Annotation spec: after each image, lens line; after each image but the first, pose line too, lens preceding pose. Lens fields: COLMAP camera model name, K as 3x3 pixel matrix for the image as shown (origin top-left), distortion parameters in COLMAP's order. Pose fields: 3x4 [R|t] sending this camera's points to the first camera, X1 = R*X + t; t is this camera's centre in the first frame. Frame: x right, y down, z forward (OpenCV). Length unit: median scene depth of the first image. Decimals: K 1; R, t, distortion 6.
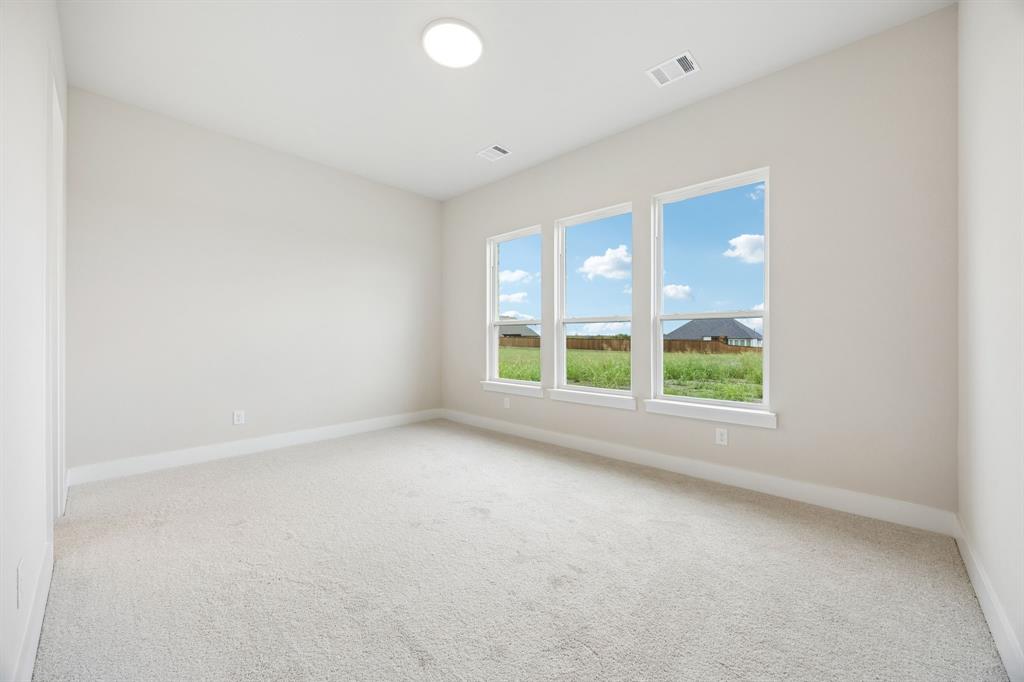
lens RADIAL K [[444.5, 0, 512.0], [0, 444.5, 341.0], [0, 0, 1]] dist [0.056644, -0.028807]
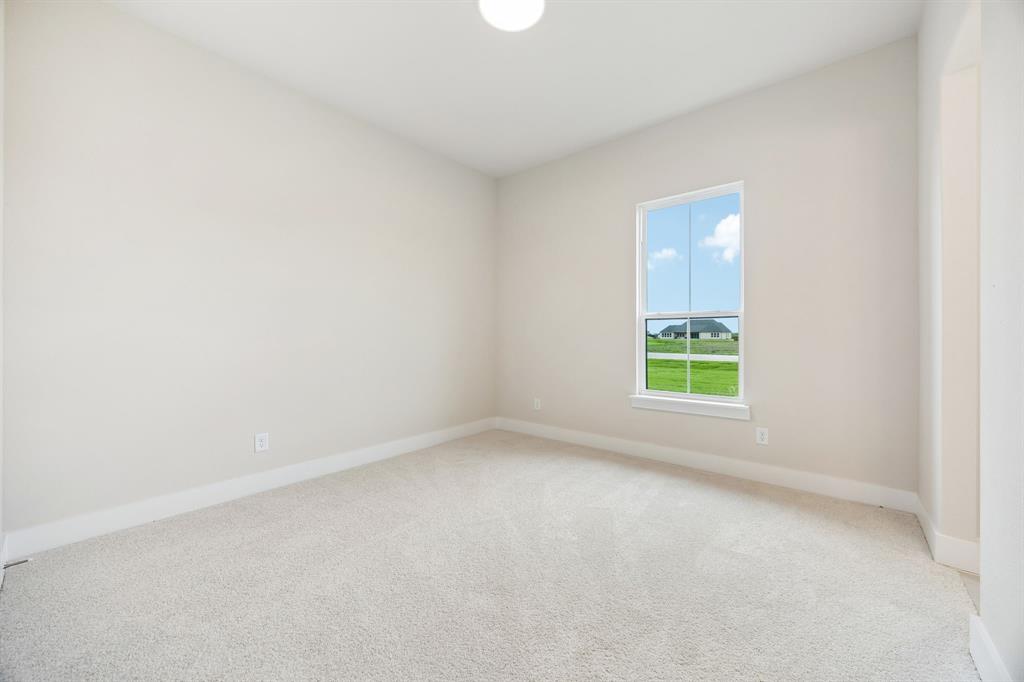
lens RADIAL K [[398.5, 0, 512.2], [0, 398.5, 337.5], [0, 0, 1]] dist [0.000953, 0.000159]
pose [[0.990708, 0.001711, 0.135996, -0.248746], [-0.001122, 0.999990, -0.004405, -0.001388], [-0.136002, 0.004211, 0.990700, 0.254825]]
